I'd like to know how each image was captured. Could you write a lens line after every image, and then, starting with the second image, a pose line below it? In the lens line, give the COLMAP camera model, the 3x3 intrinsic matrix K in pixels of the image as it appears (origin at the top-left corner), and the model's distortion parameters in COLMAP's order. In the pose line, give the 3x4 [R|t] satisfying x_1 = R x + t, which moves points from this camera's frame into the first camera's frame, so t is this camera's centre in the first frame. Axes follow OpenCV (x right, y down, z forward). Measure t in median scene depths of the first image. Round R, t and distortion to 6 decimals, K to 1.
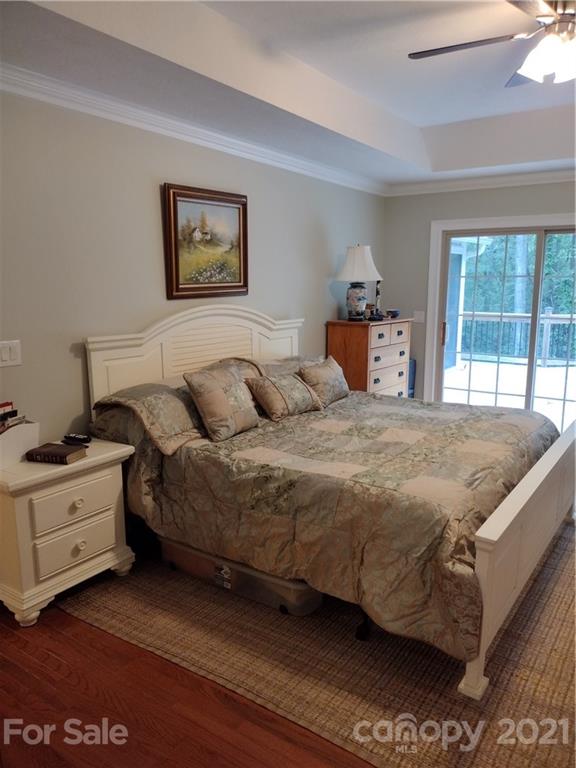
lens RADIAL K [[577.0, 0, 288.0], [0, 577.0, 384.0], [0, 0, 1]] dist [0.055135, -0.055938]
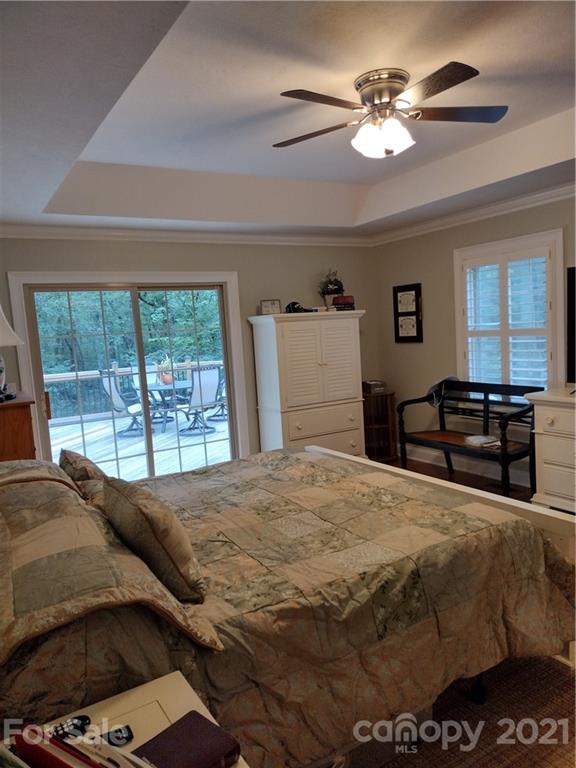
lens RADIAL K [[571.4, 0, 288.0], [0, 571.4, 384.0], [0, 0, 1]] dist [0.059895, -0.000521]
pose [[0.417553, -0.127079, 0.899722, -1.393580], [0.226556, 0.973461, 0.032351, -0.278788], [-0.879956, 0.190329, 0.435262, 1.405226]]
